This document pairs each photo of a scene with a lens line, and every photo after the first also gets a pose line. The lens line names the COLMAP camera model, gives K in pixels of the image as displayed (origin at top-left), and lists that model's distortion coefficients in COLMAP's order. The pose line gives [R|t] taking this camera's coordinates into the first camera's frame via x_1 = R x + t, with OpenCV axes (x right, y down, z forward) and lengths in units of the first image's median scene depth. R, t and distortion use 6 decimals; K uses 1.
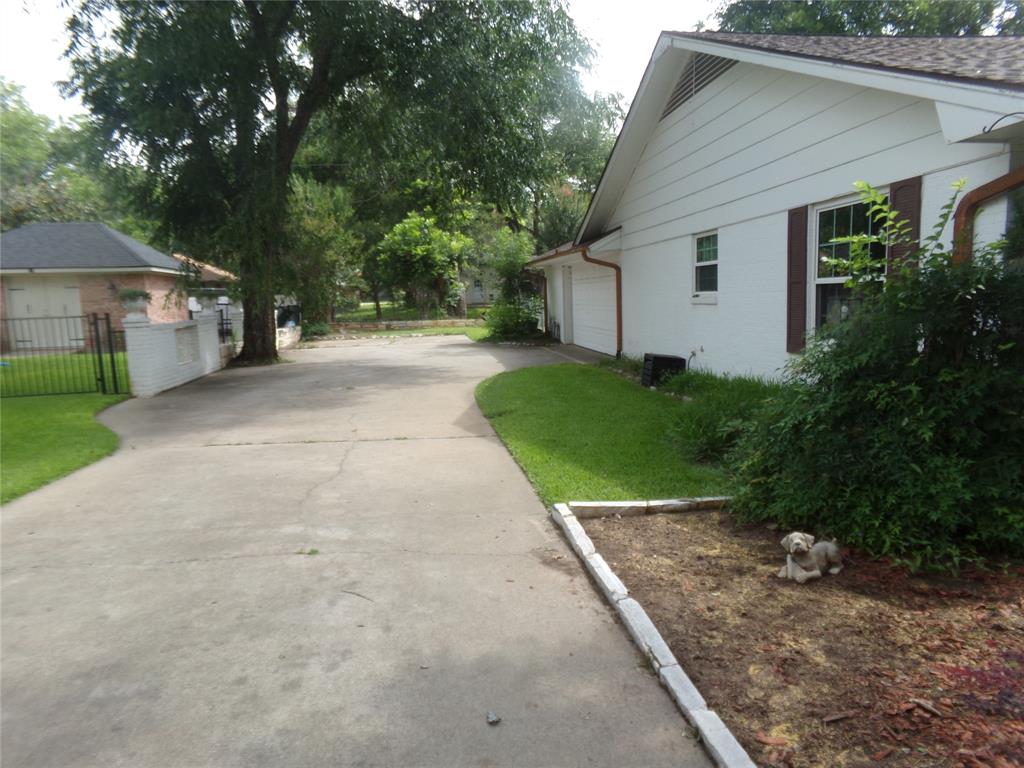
lens RADIAL K [[709.7, 0, 512.0], [0, 709.7, 384.0], [0, 0, 1]] dist [-0.000815, 0.007002]
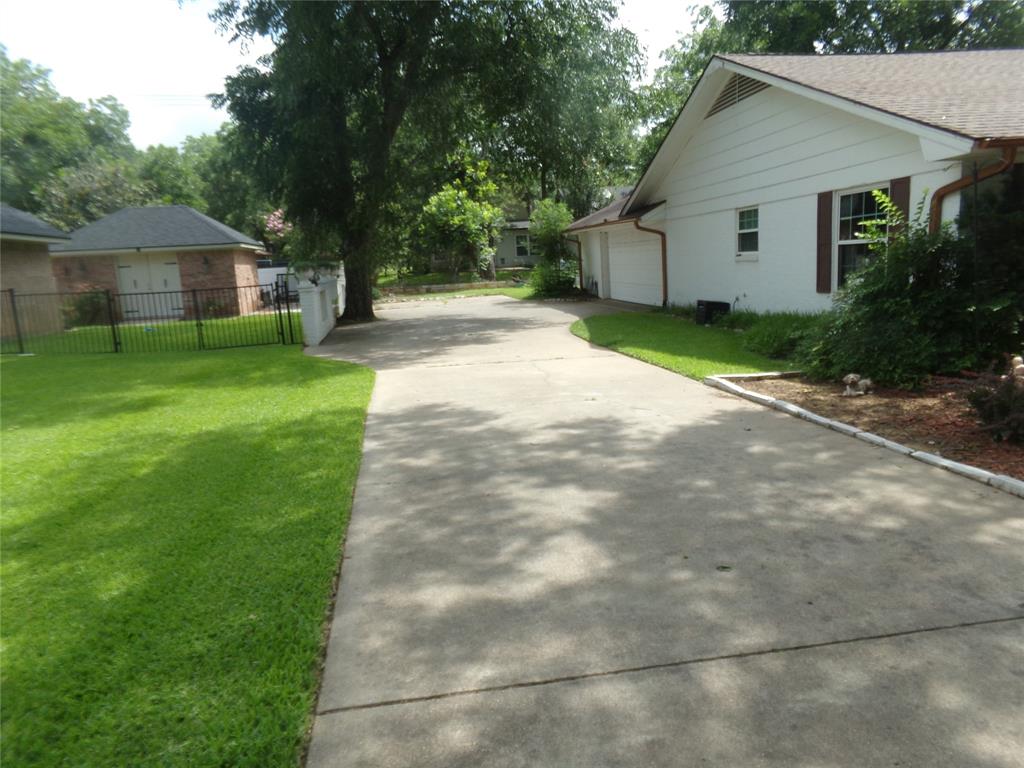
lens RADIAL K [[709.7, 0, 512.0], [0, 709.7, 384.0], [0, 0, 1]] dist [-0.000815, 0.007002]
pose [[0.999188, -0.033523, 0.022348, -0.152434], [0.032343, 0.998165, 0.051199, 0.026559], [-0.024023, -0.050434, 0.998438, -0.247494]]
